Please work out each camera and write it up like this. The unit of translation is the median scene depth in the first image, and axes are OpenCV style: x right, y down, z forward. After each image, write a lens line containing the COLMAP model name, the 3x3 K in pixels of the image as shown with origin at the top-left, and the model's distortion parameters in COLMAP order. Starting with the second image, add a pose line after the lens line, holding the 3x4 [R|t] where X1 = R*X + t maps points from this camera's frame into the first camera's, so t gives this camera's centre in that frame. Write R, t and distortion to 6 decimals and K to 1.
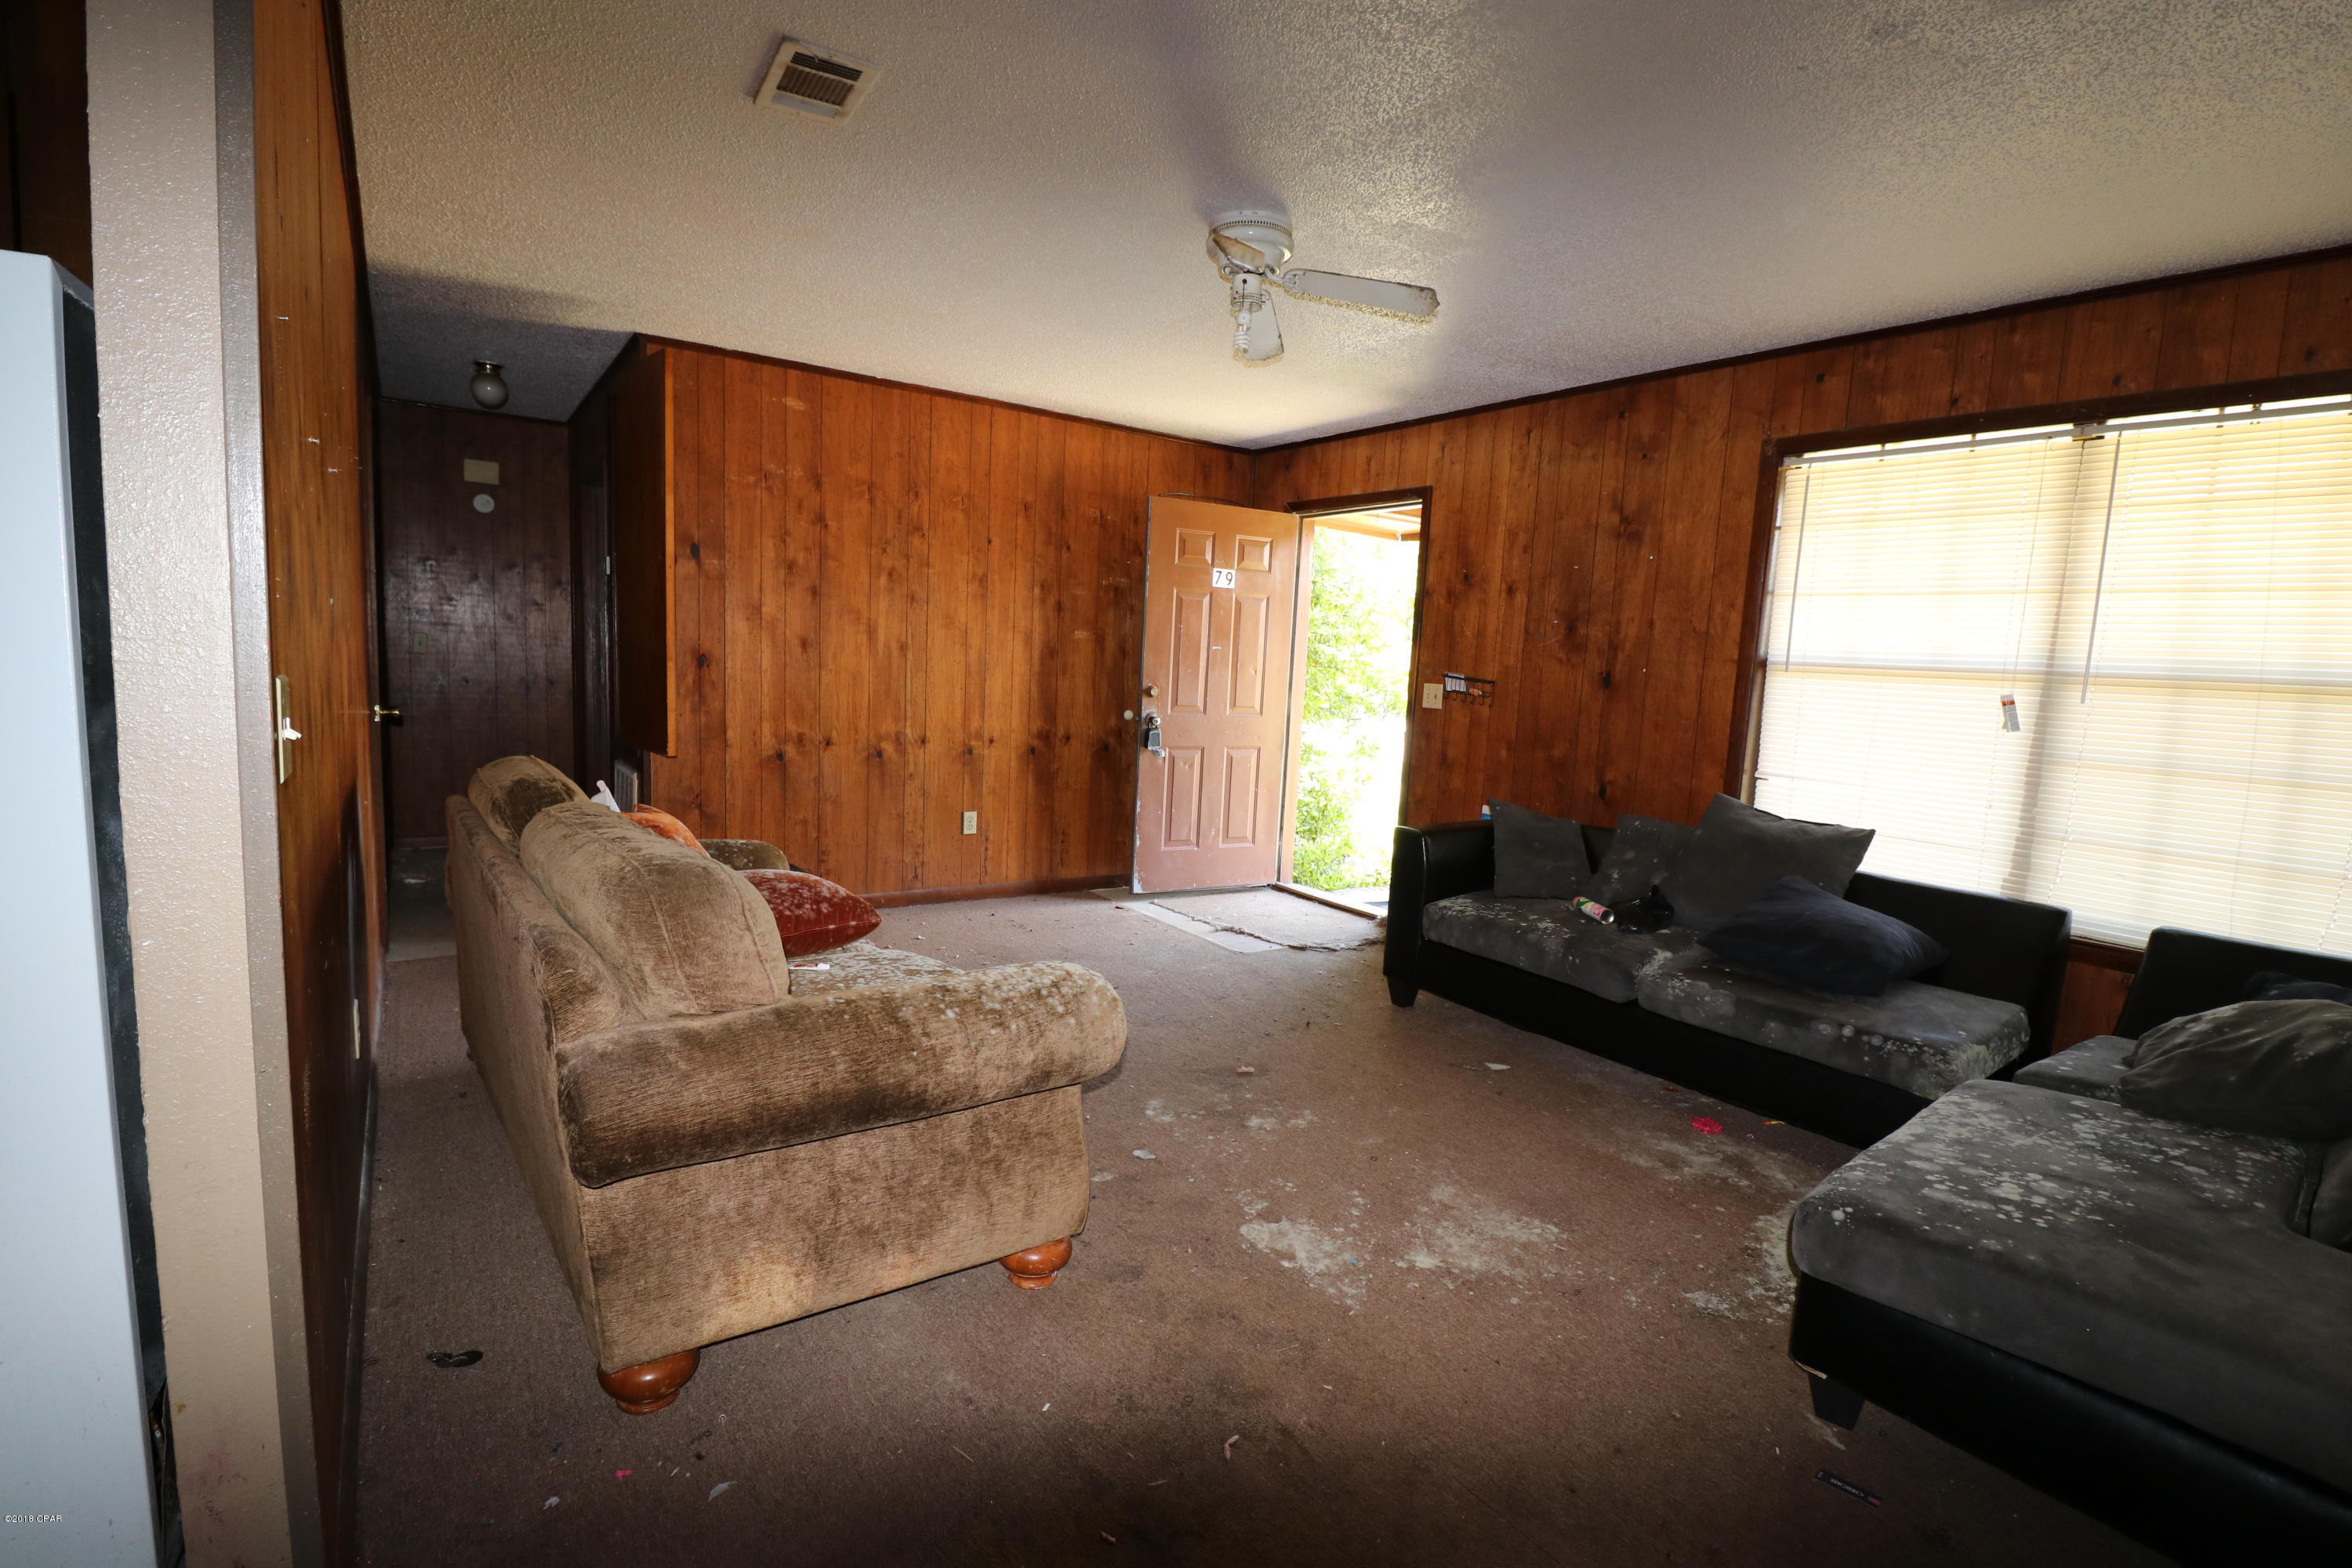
lens RADIAL K [[1111.9, 0, 1170.2], [0, 1111.9, 792.9], [0, 0, 1]] dist [-0.025147, -0.001262]
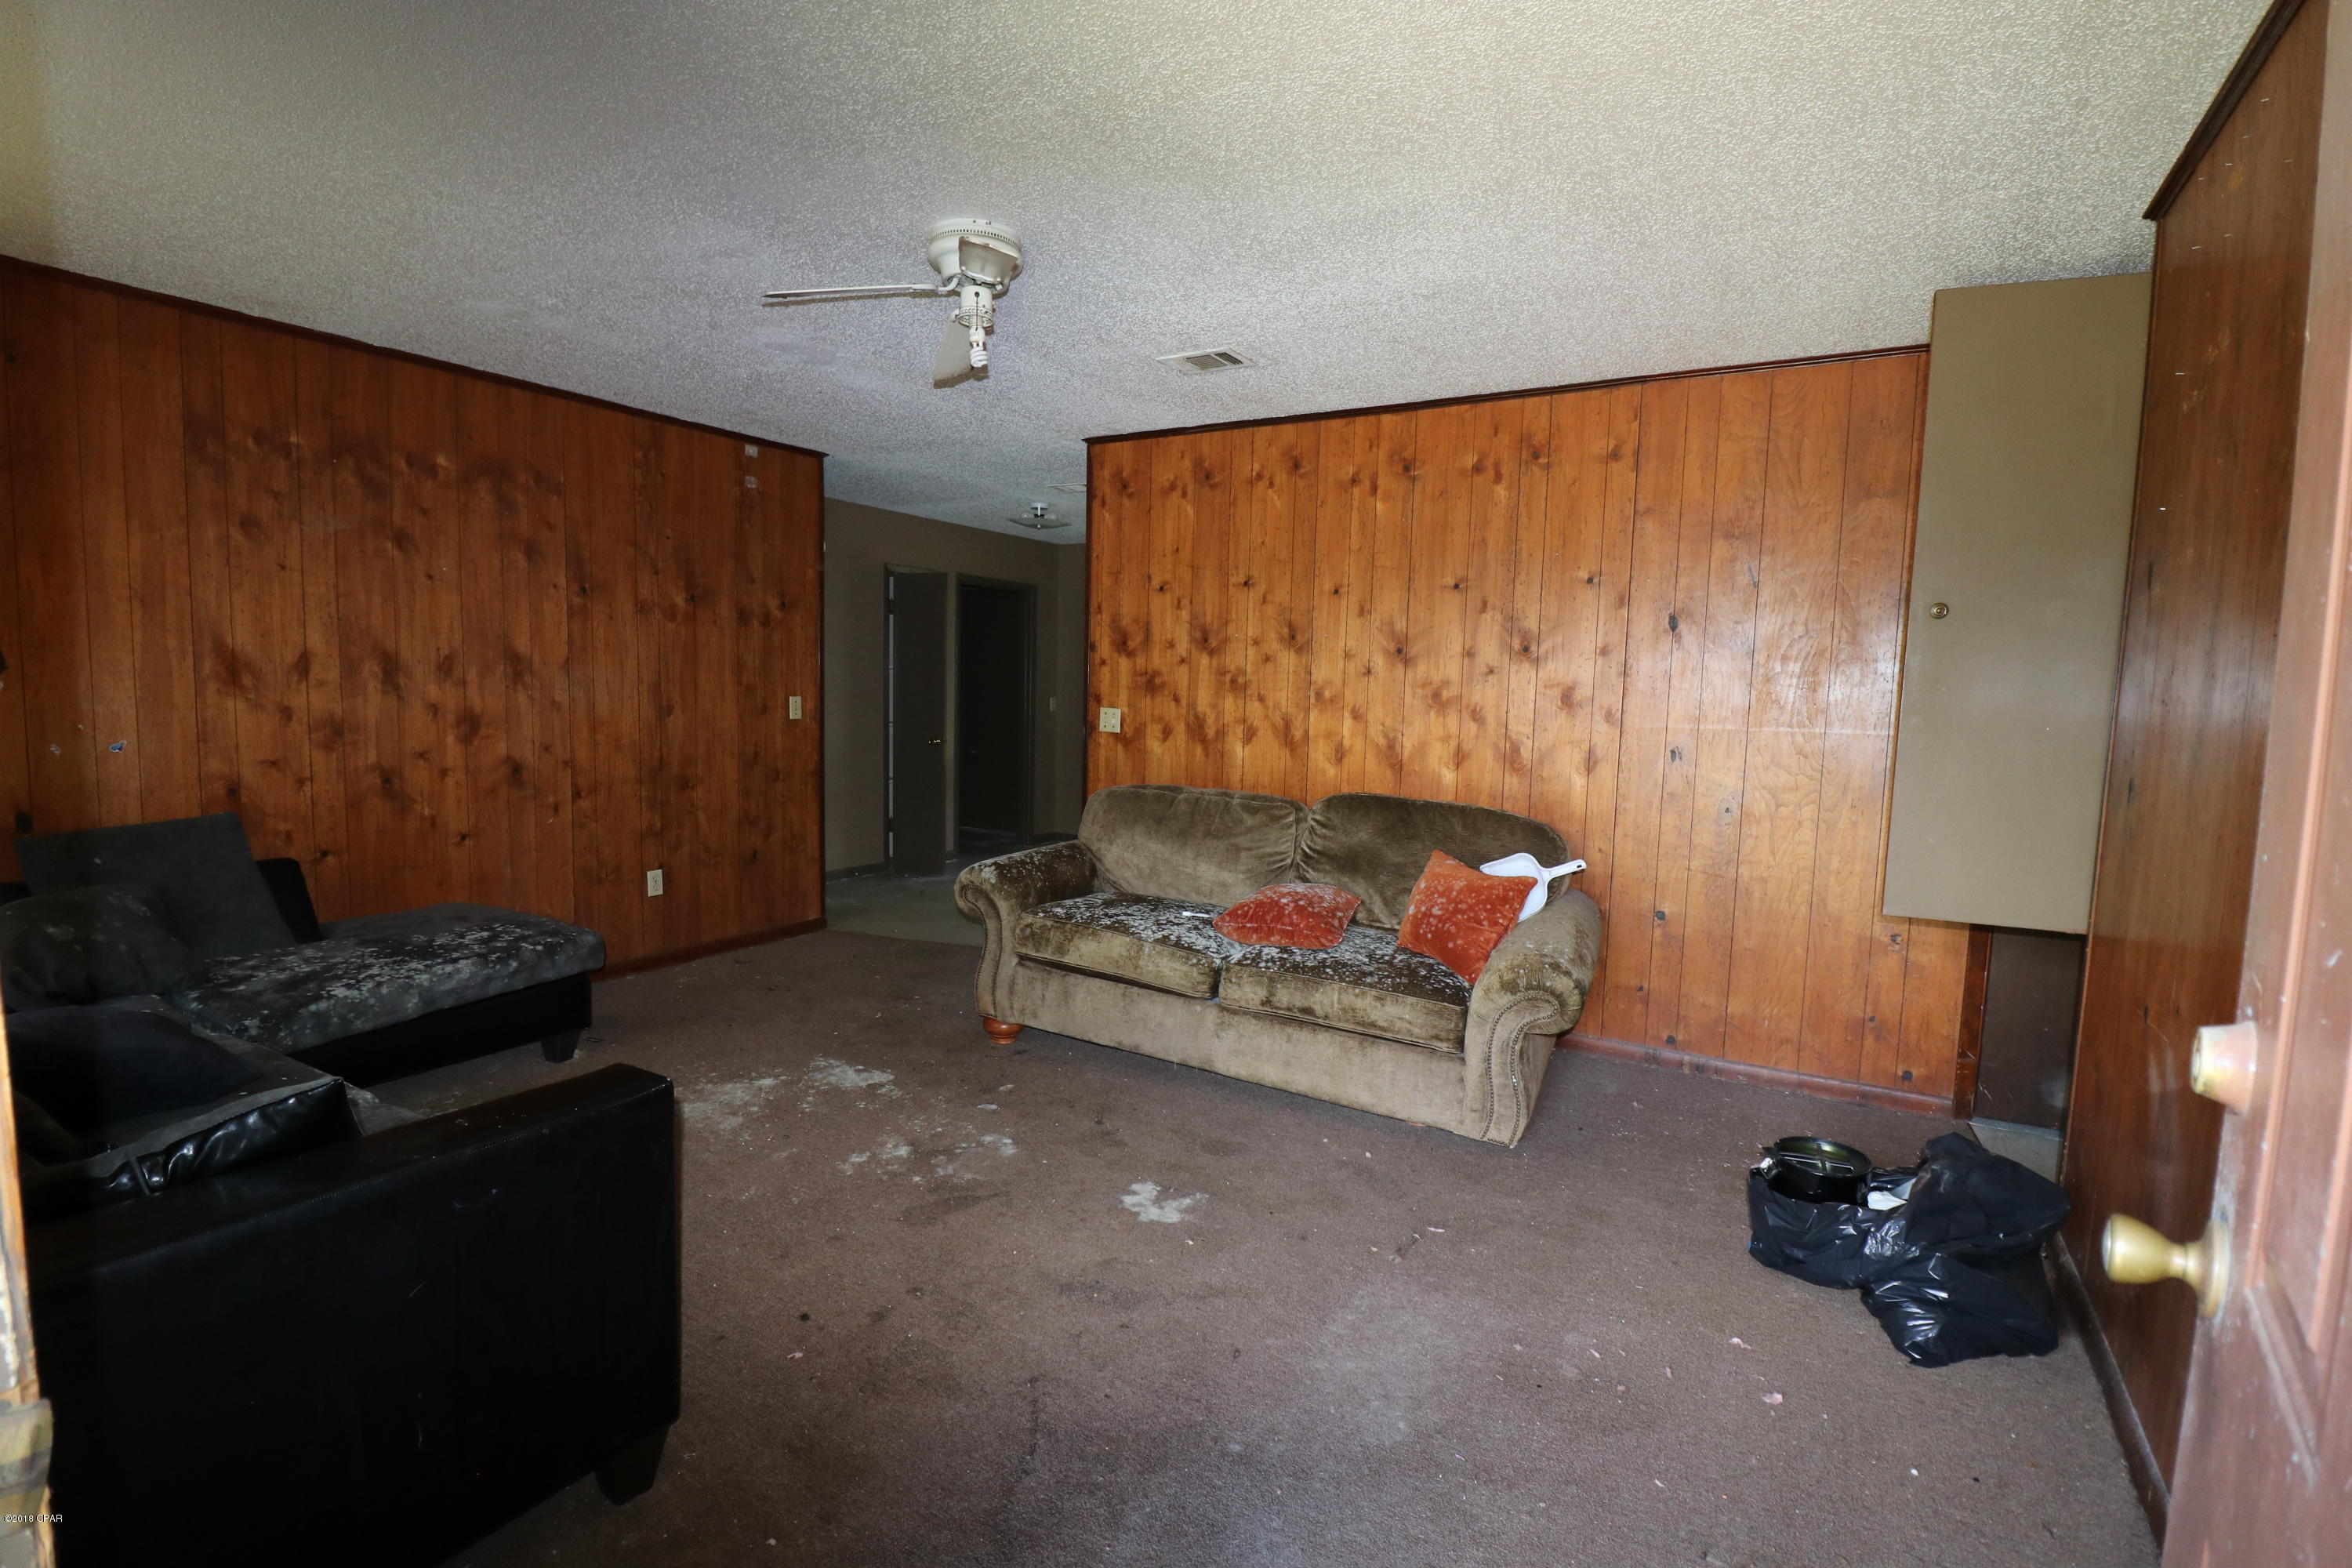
lens RADIAL K [[1111.9, 0, 1181.6], [0, 1111.9, 783.3], [0, 0, 1]] dist [-0.025147, -0.001262]
pose [[-0.909712, -0.045764, -0.412710, 0.325789], [-0.126912, 0.976992, 0.171408, -0.276514], [0.395370, 0.208310, -0.894589, 2.276749]]
